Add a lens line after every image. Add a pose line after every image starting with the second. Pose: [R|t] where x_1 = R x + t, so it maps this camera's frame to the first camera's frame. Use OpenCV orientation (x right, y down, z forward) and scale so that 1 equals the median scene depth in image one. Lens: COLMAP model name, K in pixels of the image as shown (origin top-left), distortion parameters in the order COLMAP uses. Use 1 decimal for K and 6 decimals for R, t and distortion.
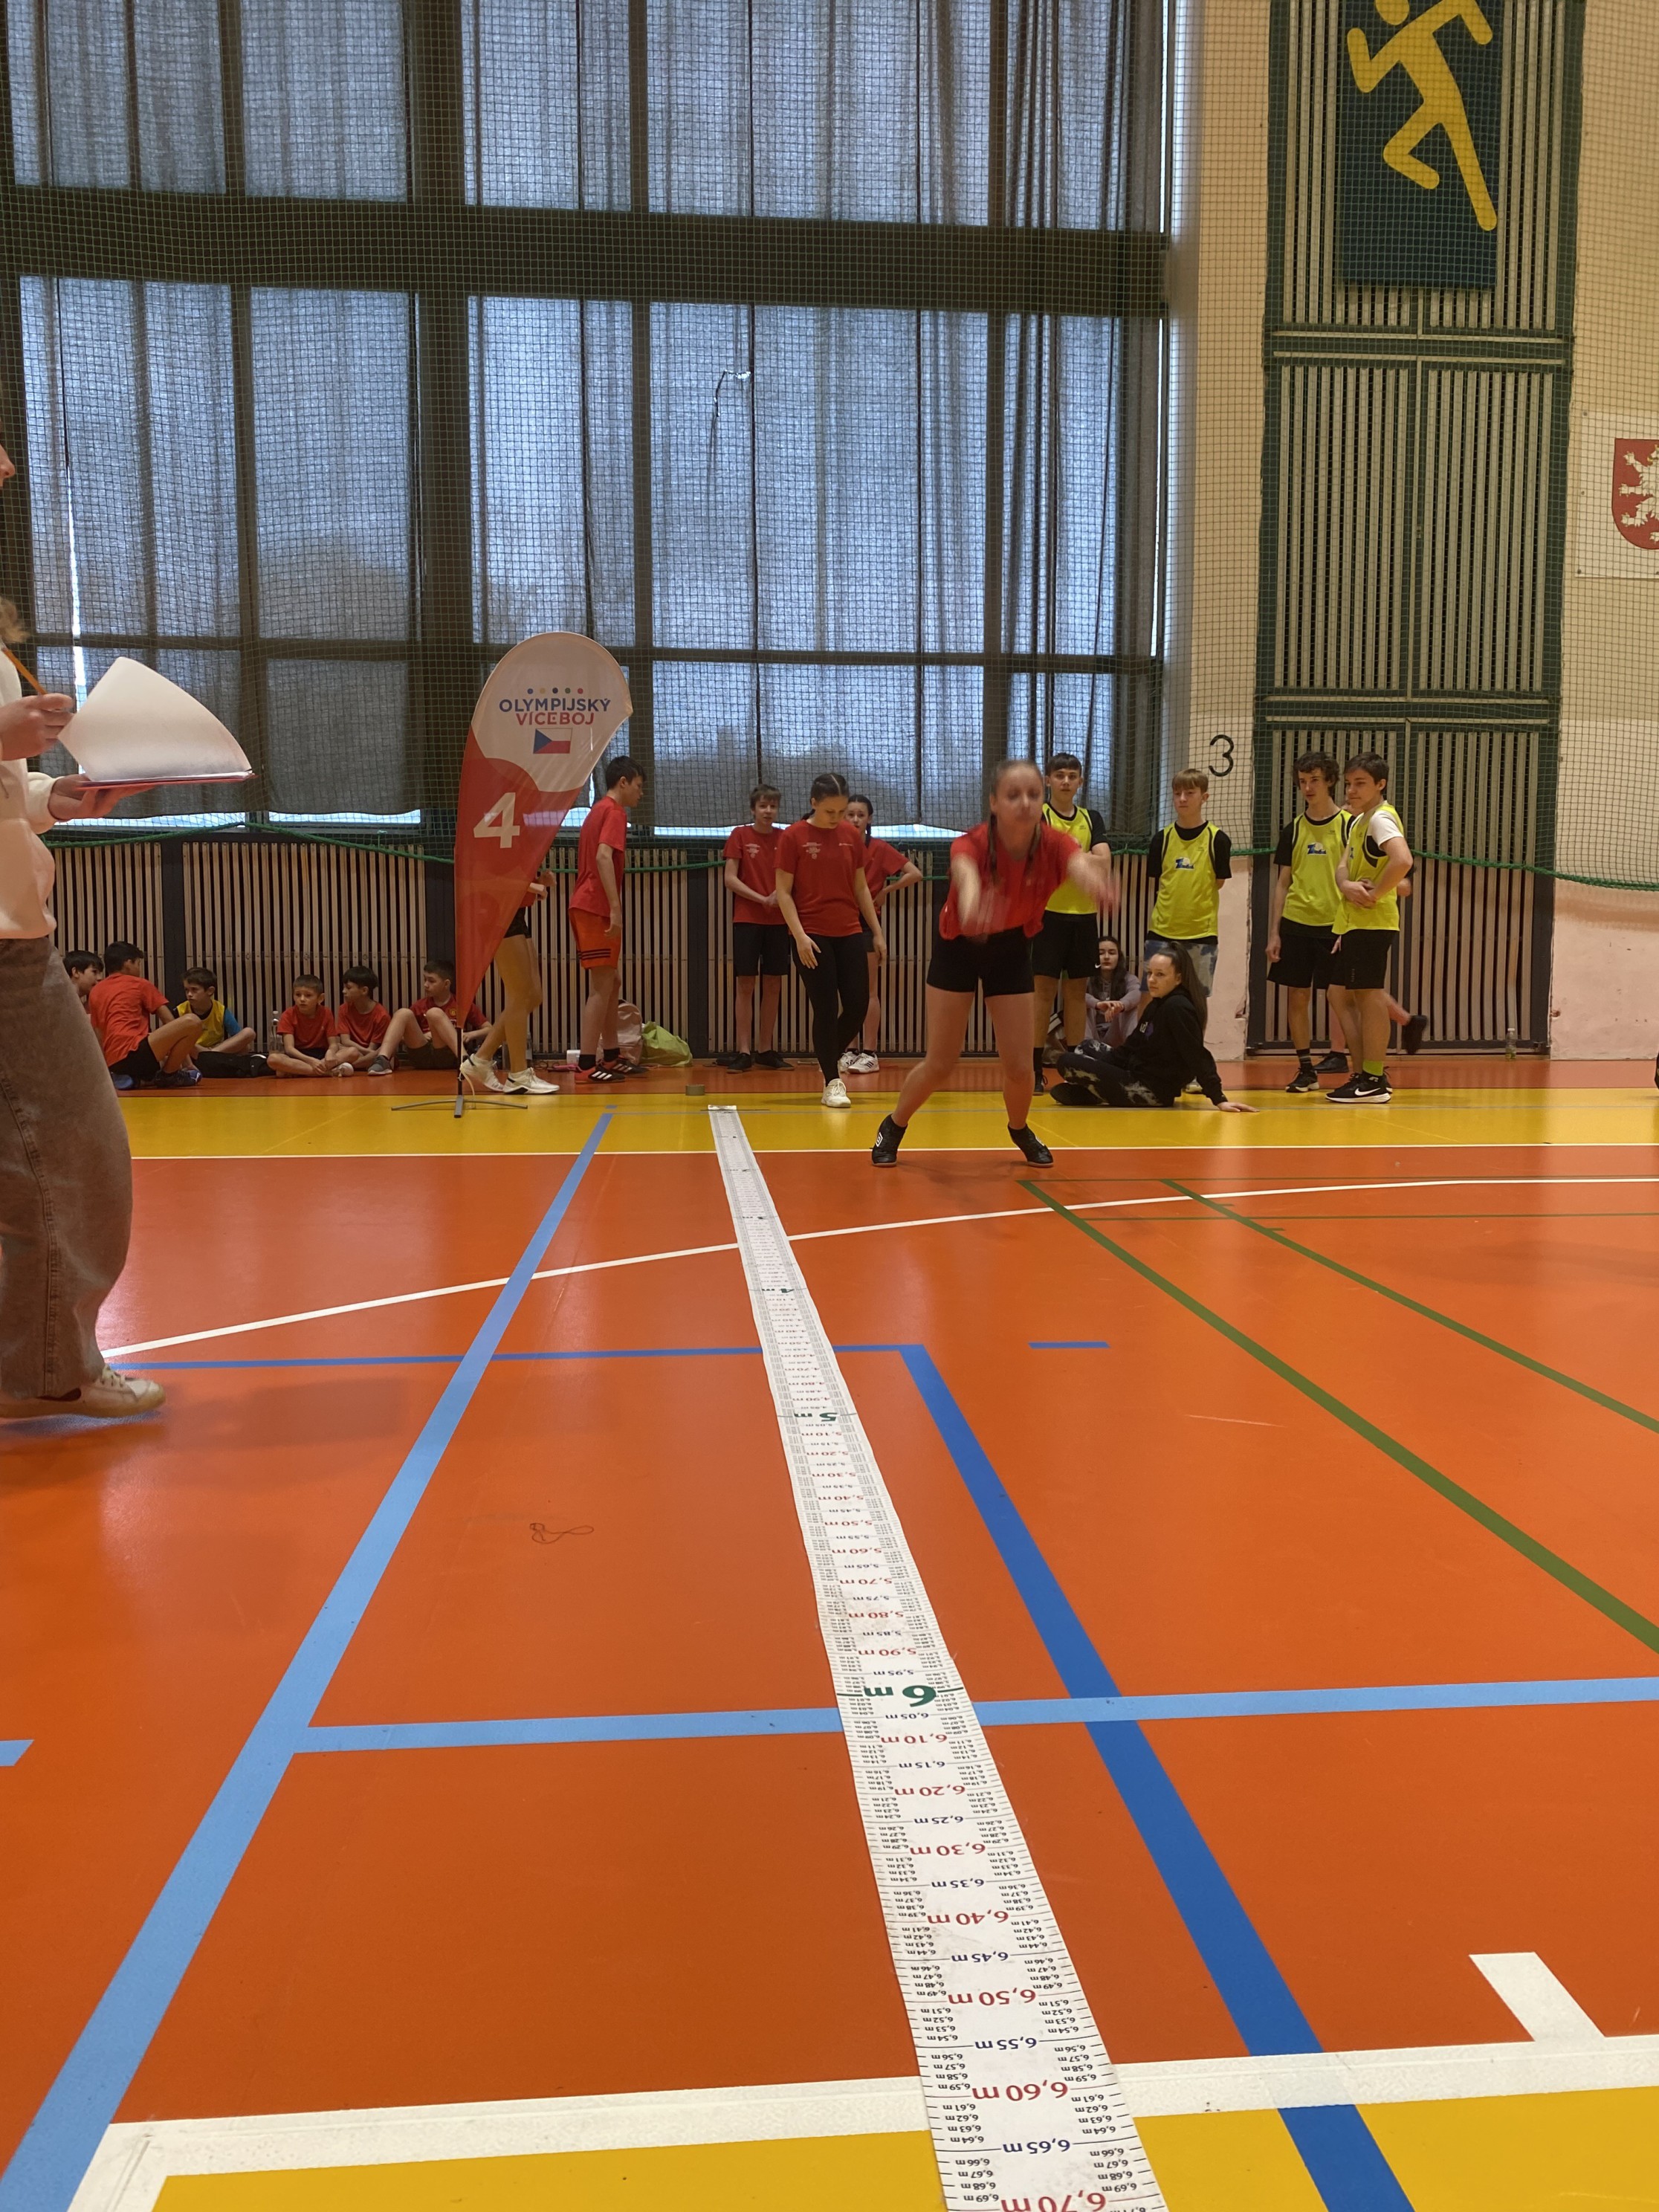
lens RADIAL K [[1697.1, 0, 827.7], [0, 1697.1, 1119.5], [0, 0, 1]] dist [-0.026619, 0.031672]
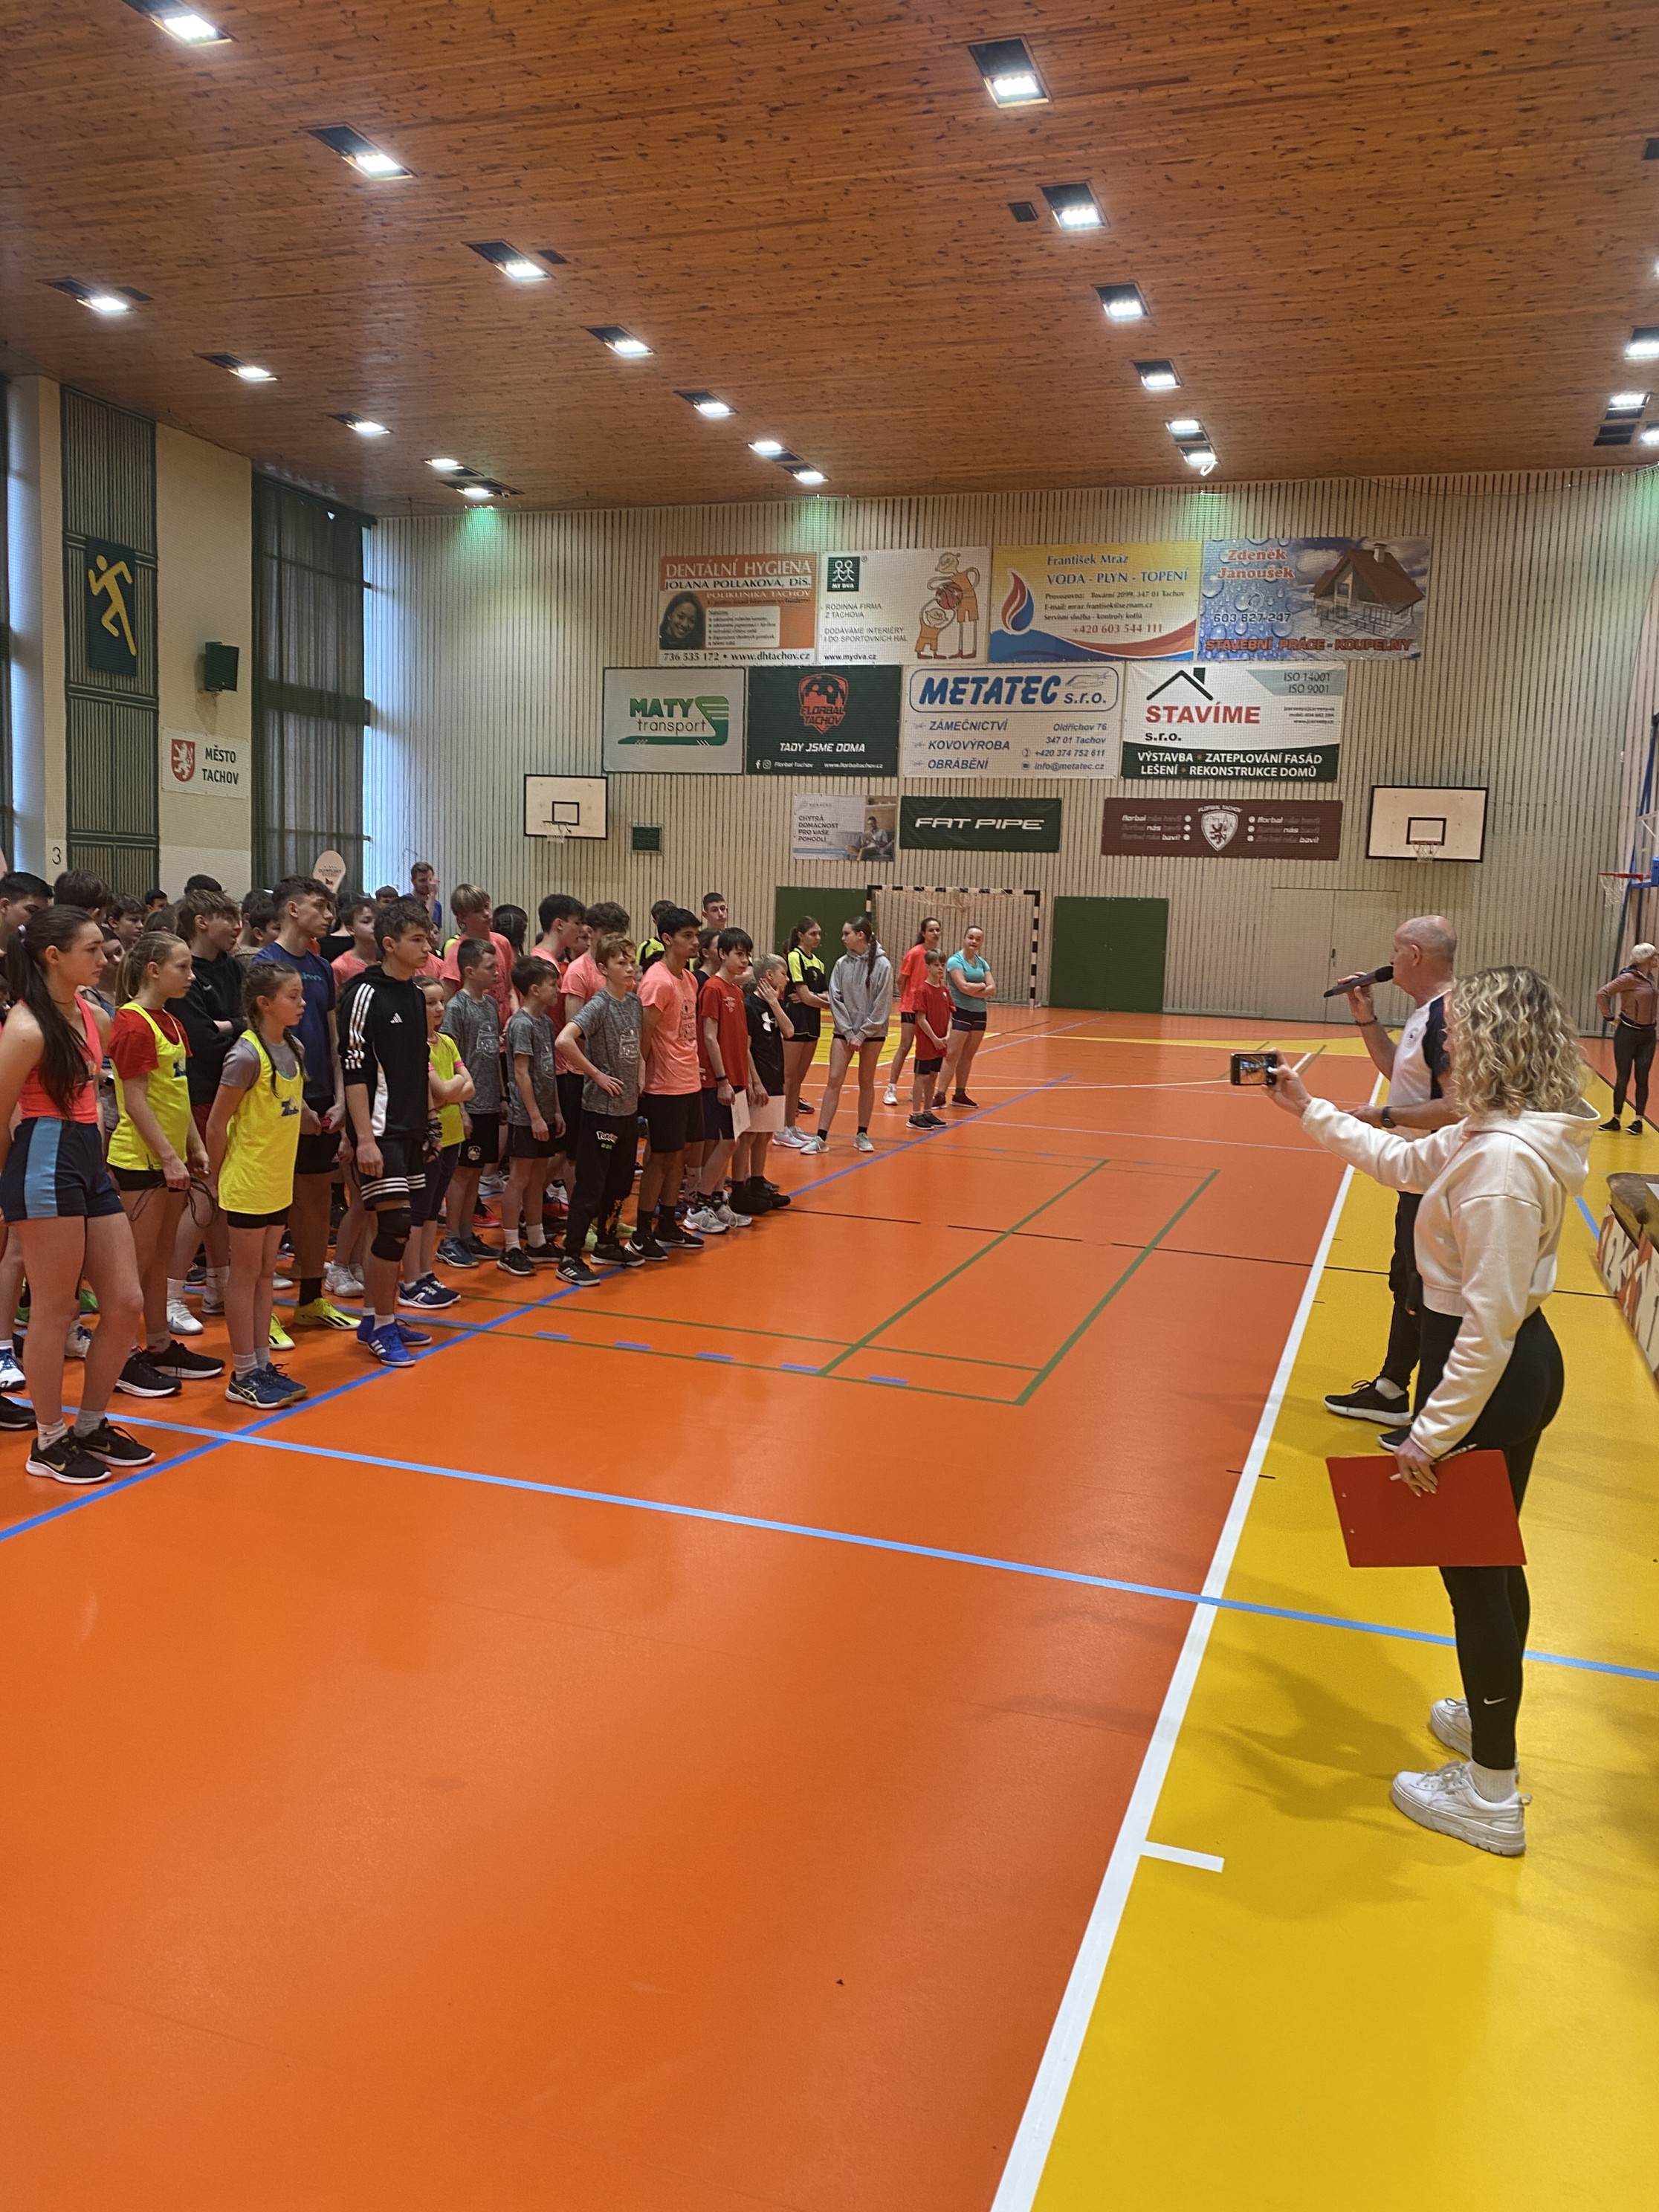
lens RADIAL K [[1679.7, 0, 829.5], [0, 1679.7, 1106.0], [0, 0, 1]] dist [-0.000414, 0.003465]
pose [[0.423315, -0.085209, 0.901967, -1.284494], [0.047352, 0.996287, 0.071896, 0.018588], [-0.904744, 0.012275, 0.425778, -0.873252]]
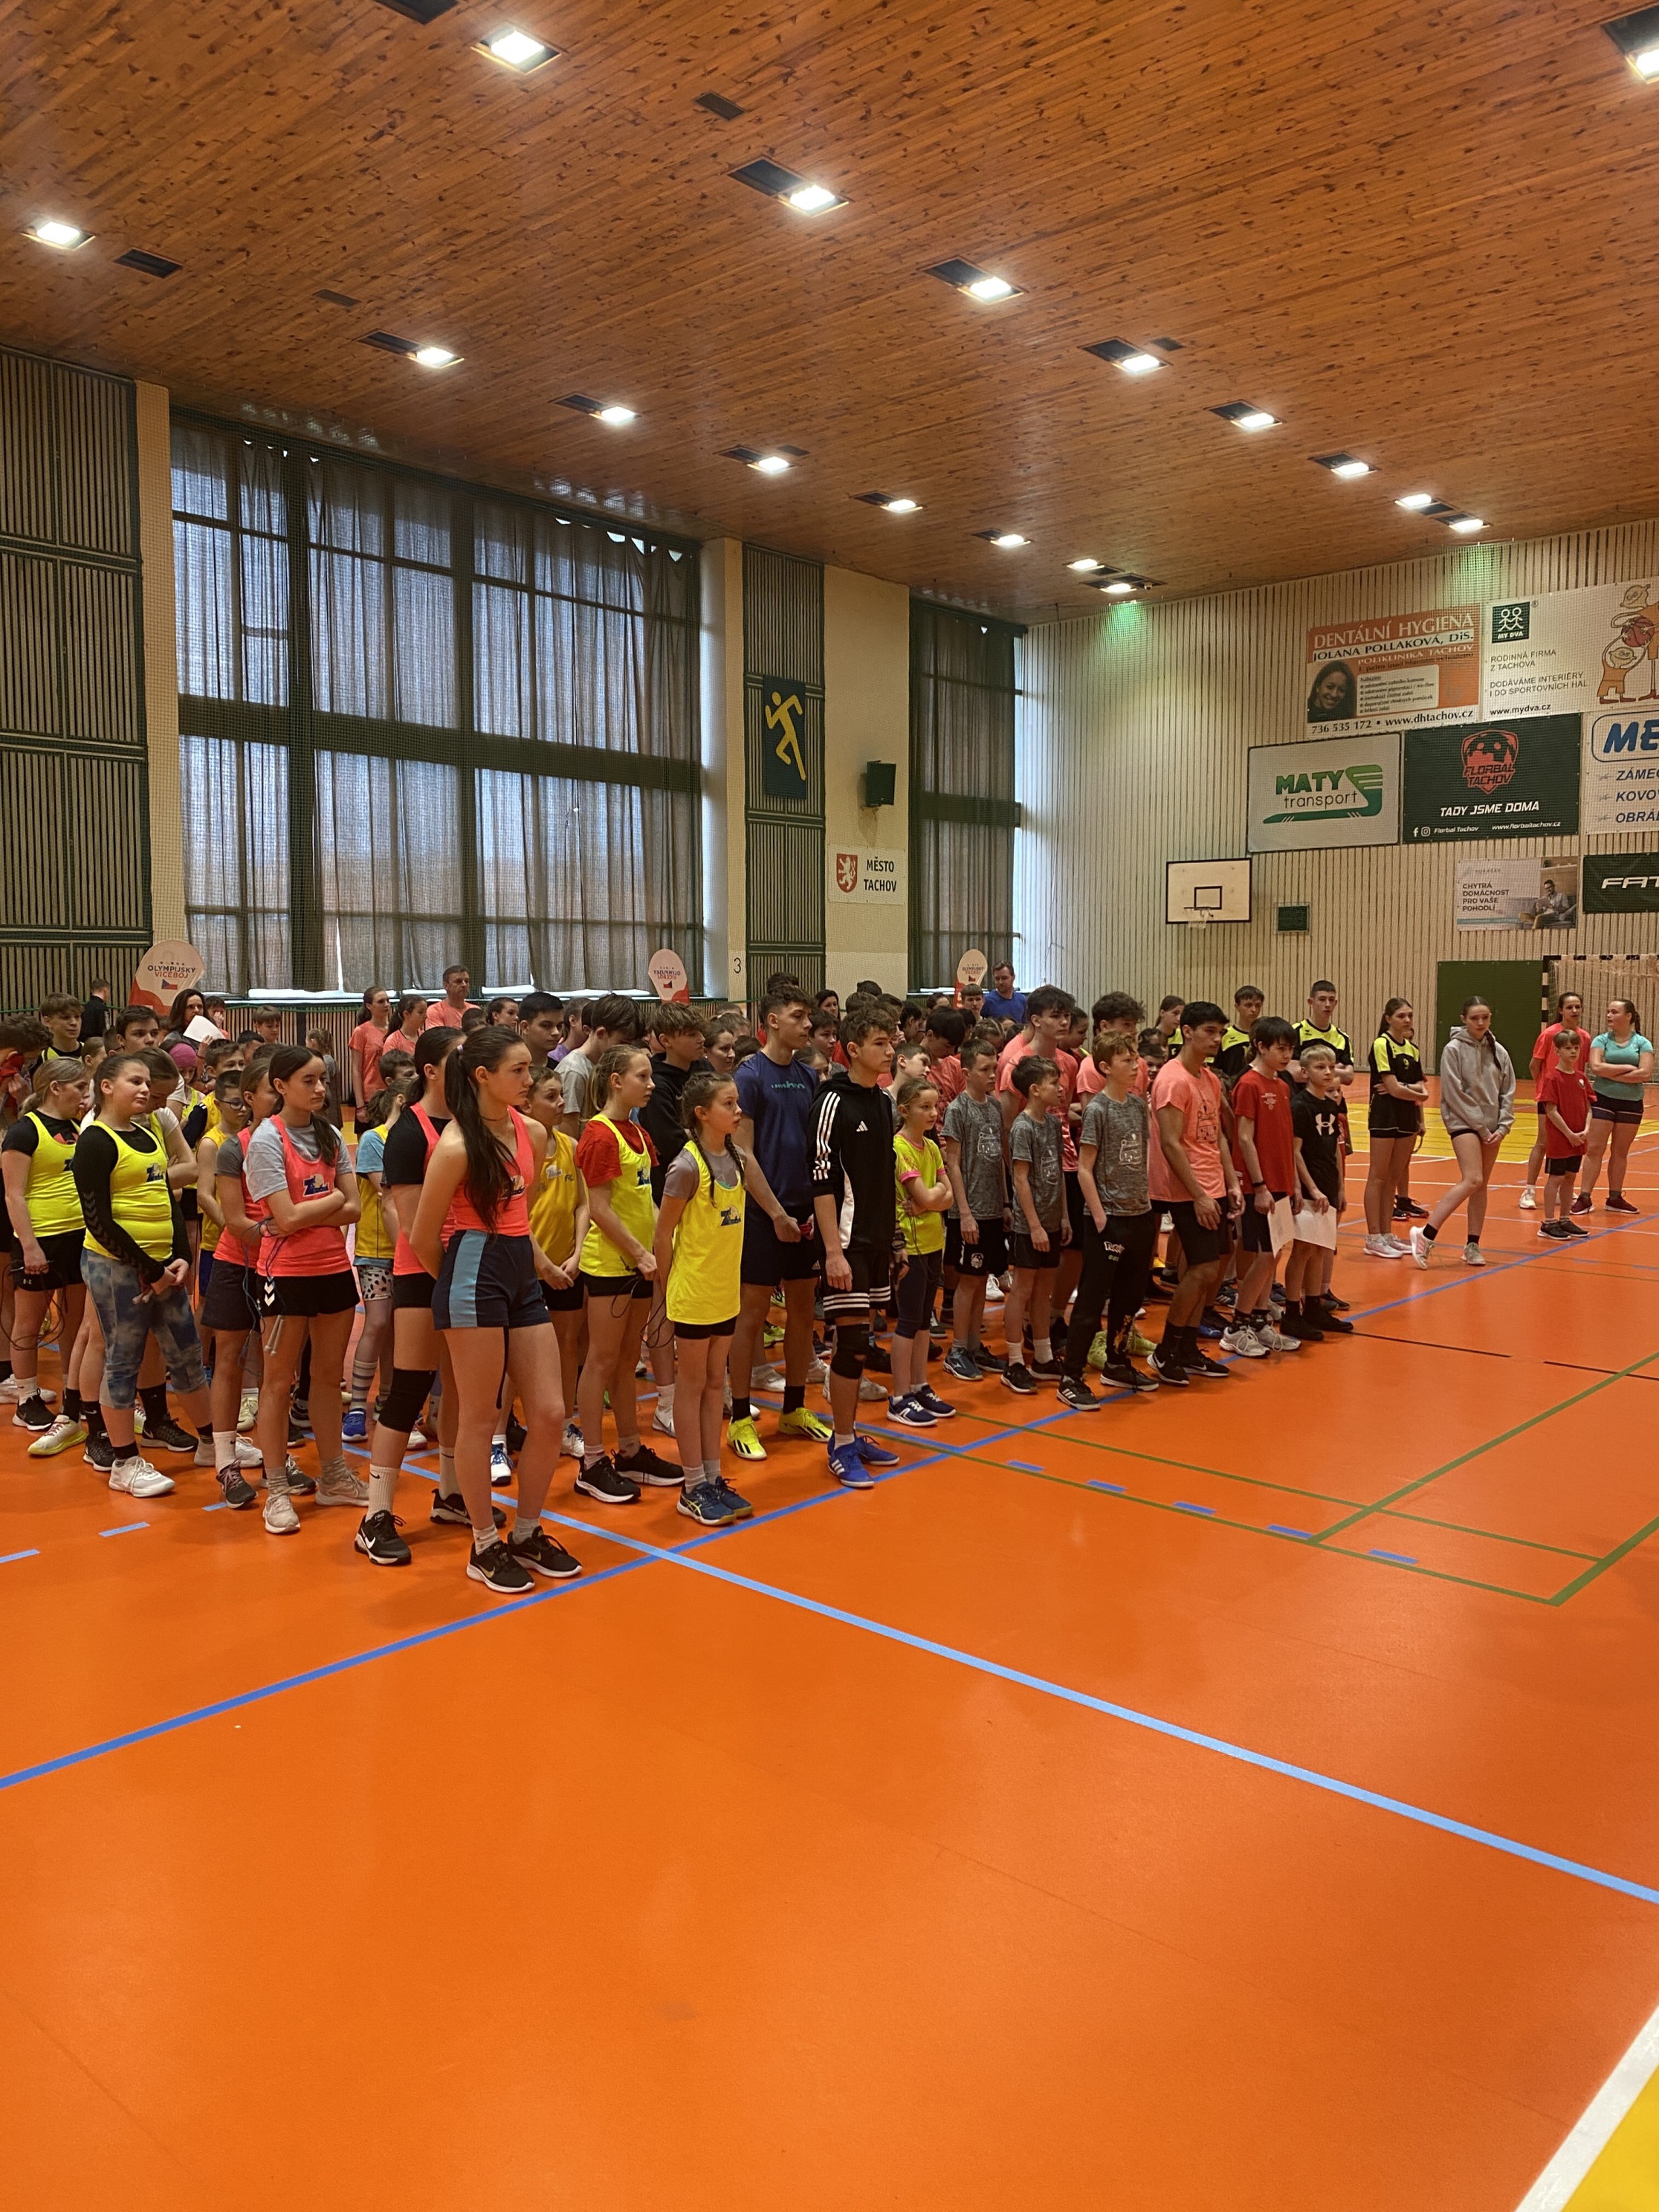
lens RADIAL K [[1697.1, 0, 827.7], [0, 1697.1, 1119.5], [0, 0, 1]] dist [-0.026619, 0.031672]
pose [[0.733347, -0.054698, 0.677651, -1.260989], [0.071077, 0.997464, 0.003594, 0.018802], [-0.676129, 0.045529, 0.735375, -0.882040]]
